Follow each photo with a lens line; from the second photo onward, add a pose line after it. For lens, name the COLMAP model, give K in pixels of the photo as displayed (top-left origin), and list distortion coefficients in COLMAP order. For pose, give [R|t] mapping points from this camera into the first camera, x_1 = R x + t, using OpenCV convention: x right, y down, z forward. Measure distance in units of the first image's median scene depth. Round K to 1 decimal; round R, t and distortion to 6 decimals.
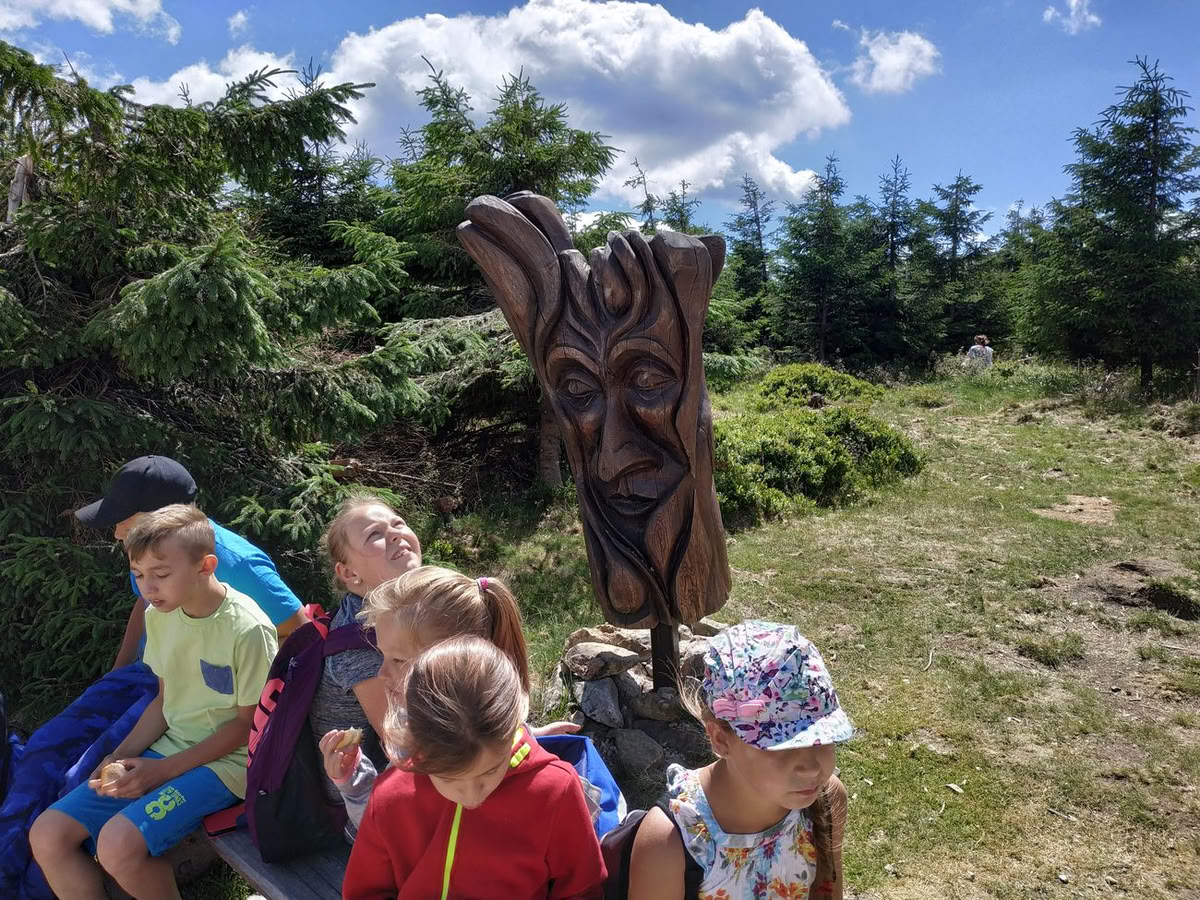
lens RADIAL K [[844.7, 0, 592.8], [0, 844.7, 451.8], [0, 0, 1]] dist [-0.004268, -0.011167]
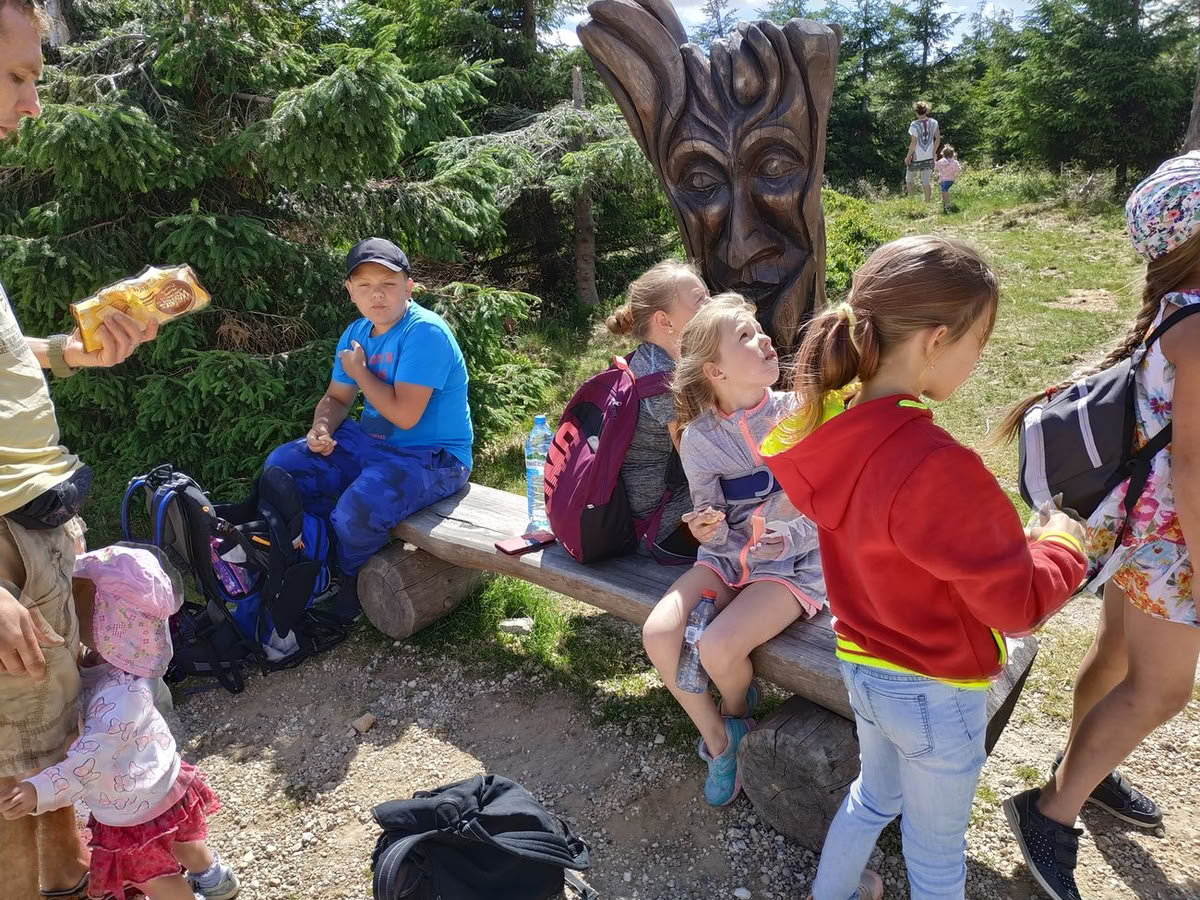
lens RADIAL K [[844.7, 0, 600.0], [0, 844.7, 448.9], [0, 0, 1]] dist [-0.004268, -0.011167]
pose [[0.996418, -0.065387, 0.053622, -0.103462], [0.054542, 0.981530, 0.183369, 0.024187], [-0.064622, -0.179787, 0.981581, -0.043226]]
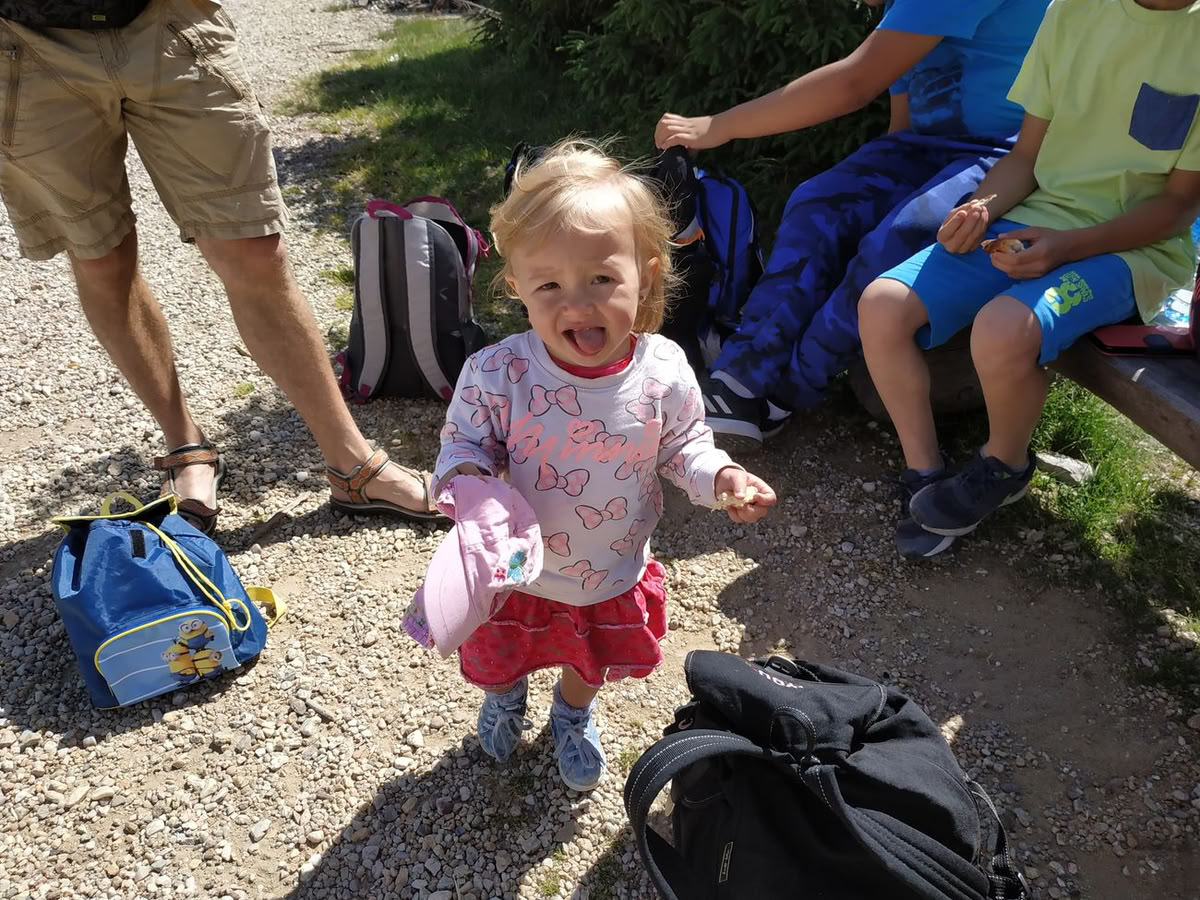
lens RADIAL K [[844.7, 0, 603.9], [0, 844.7, 450.8], [0, 0, 1]] dist [-0.004268, -0.011167]
pose [[0.802680, 0.308024, -0.510712, -0.109513], [-0.059100, 0.893175, 0.445810, 0.067999], [0.593475, -0.327659, 0.735137, 0.069517]]
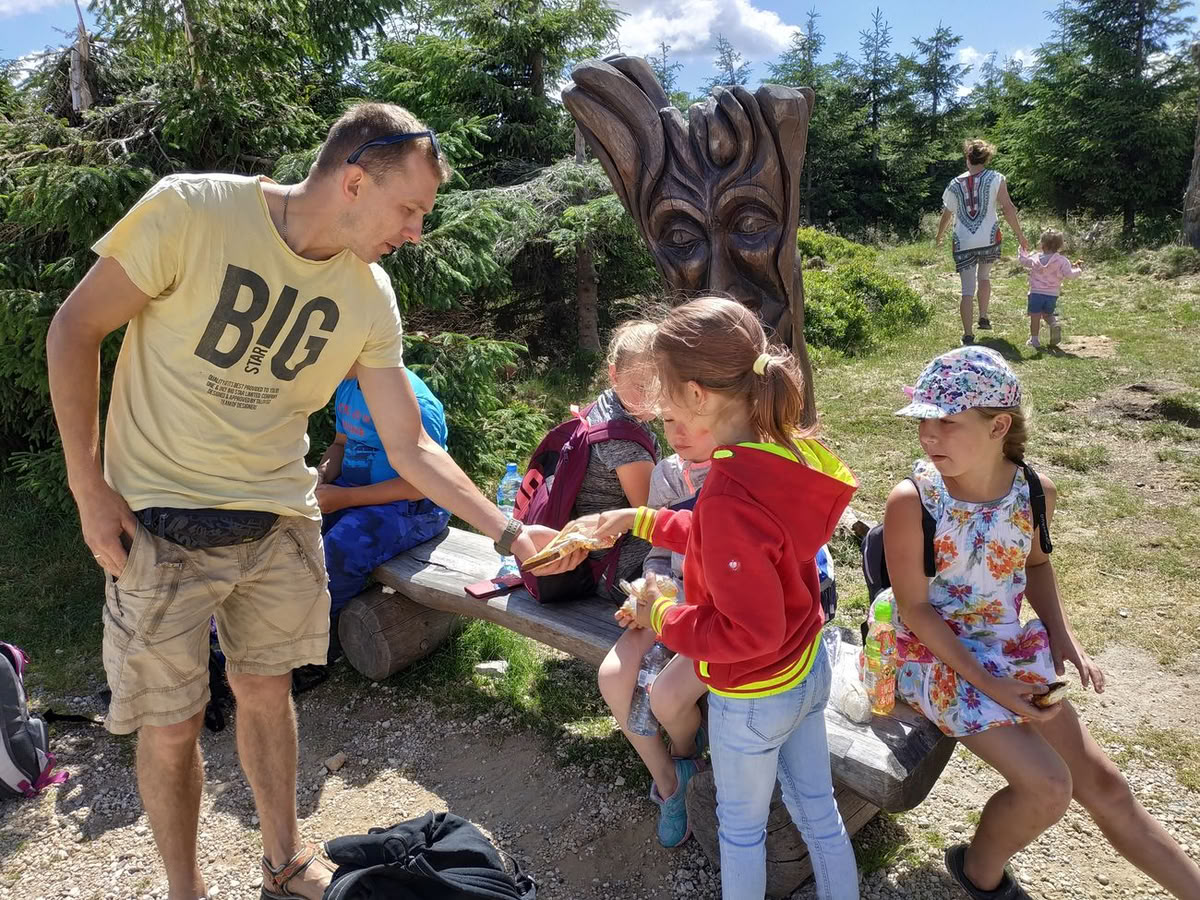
lens RADIAL K [[844.7, 0, 599.2], [0, 844.7, 449.2], [0, 0, 1]] dist [-0.004268, -0.011167]
pose [[0.997638, -0.059695, 0.033979, -0.082636], [0.054686, 0.989610, 0.132971, 0.020962], [-0.041564, -0.130798, 0.990537, -0.057008]]
